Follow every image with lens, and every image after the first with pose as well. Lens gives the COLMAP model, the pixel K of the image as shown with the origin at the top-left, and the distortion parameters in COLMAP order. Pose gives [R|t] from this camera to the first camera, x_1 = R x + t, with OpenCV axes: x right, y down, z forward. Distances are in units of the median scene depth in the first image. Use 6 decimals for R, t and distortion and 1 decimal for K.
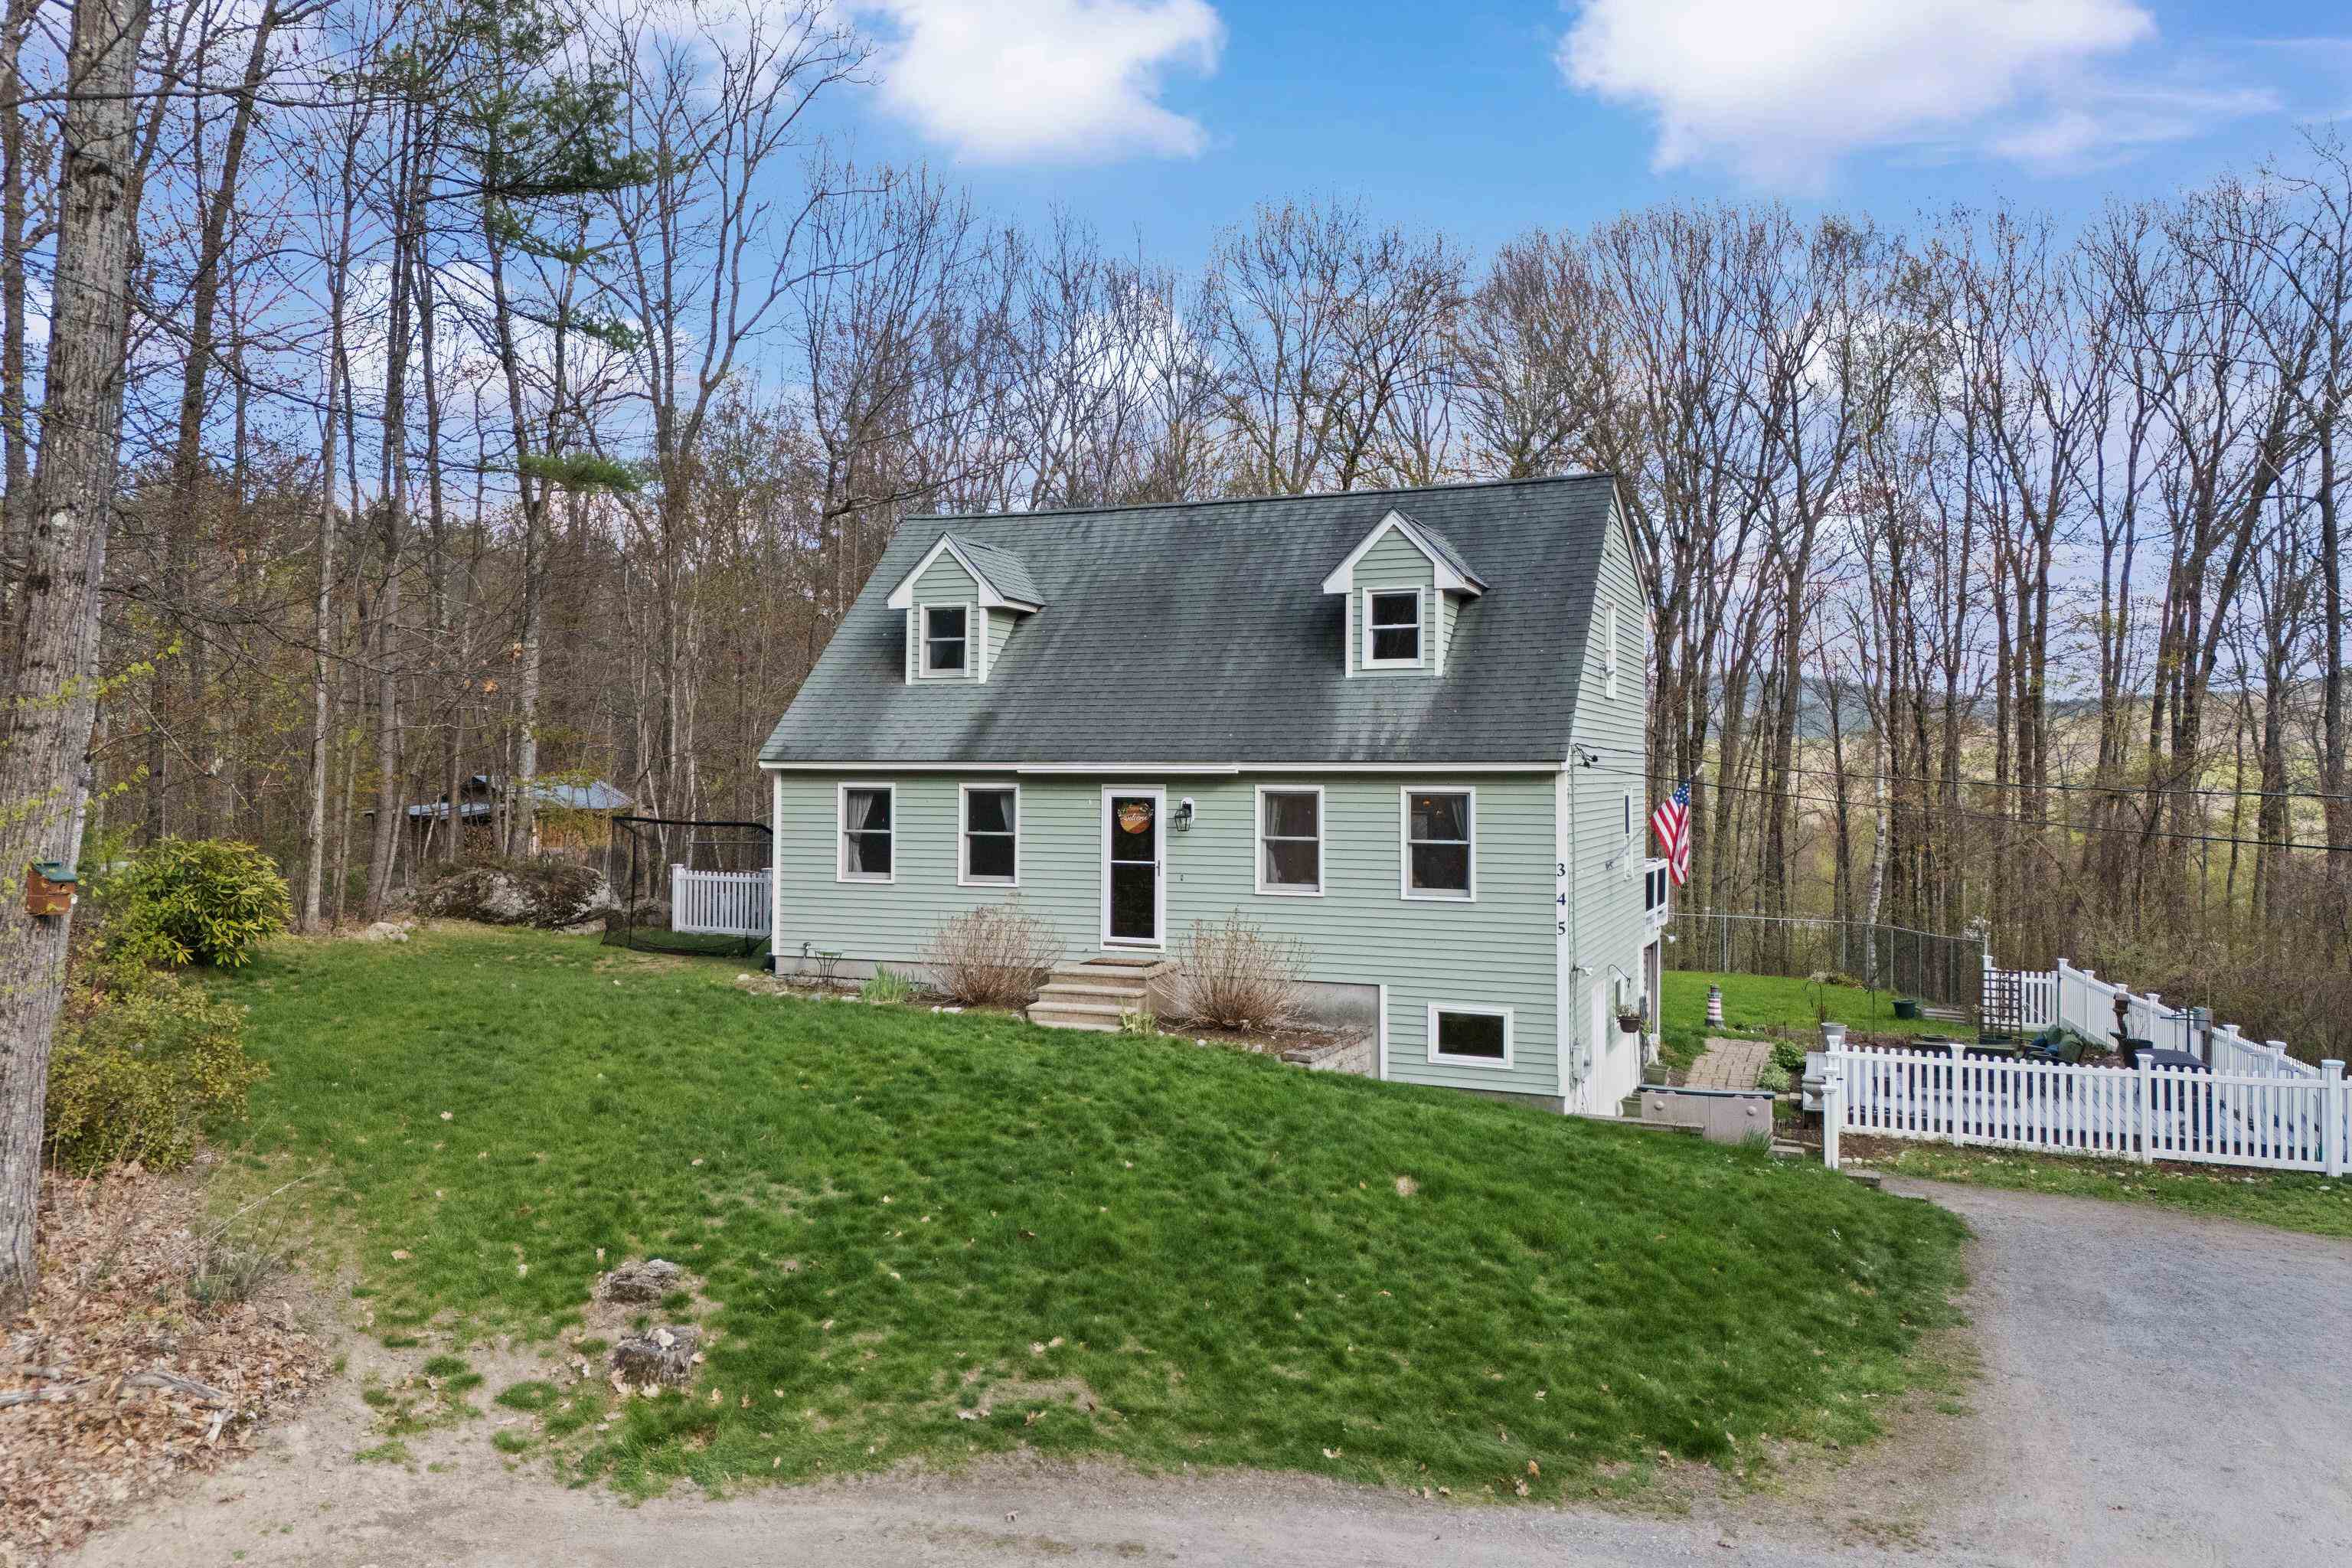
lens RADIAL K [[2007.0, 0, 1130.5], [0, 2007.0, 722.0], [0, 0, 1]] dist [0.100398, -0.095652]
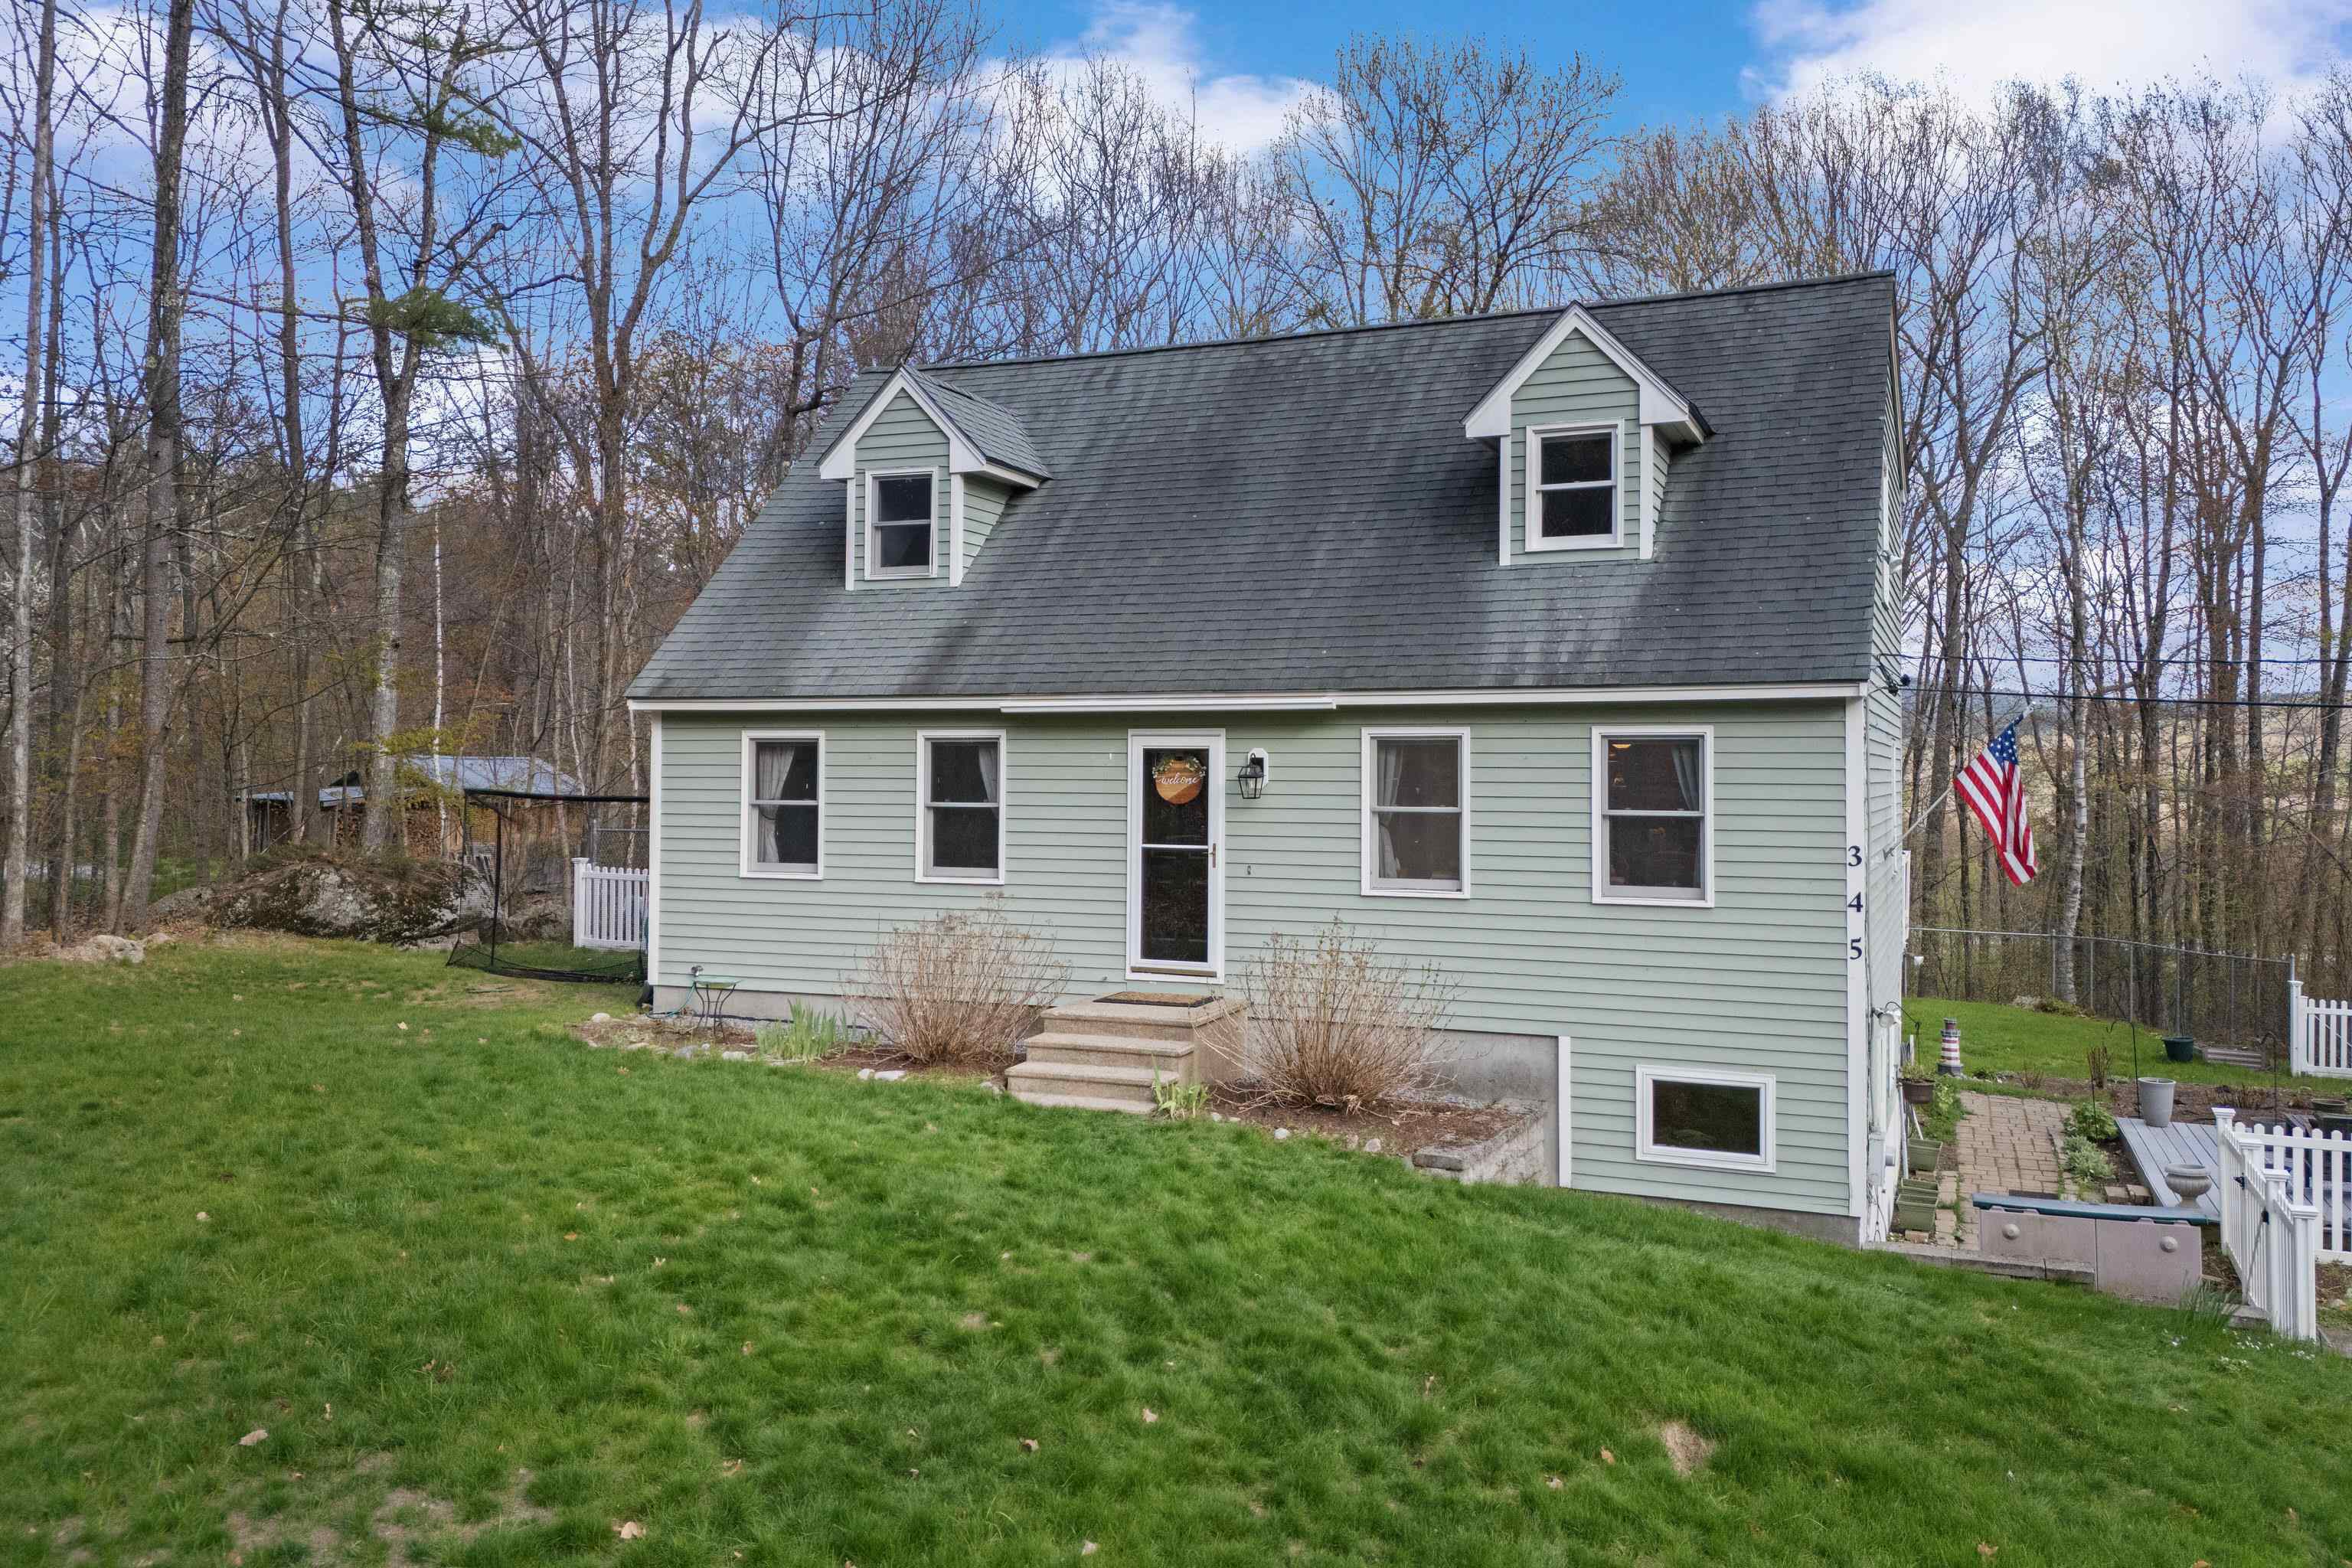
lens RADIAL K [[2044.5, 0, 1173.5], [0, 2044.5, 734.1], [0, 0, 1]] dist [0.088985, -0.111338]
pose [[0.999965, 0.000968, -0.008321, 0.006407], [-0.000947, 0.999996, 0.002585, 0.031358], [0.008324, -0.002577, 0.999962, 0.330389]]
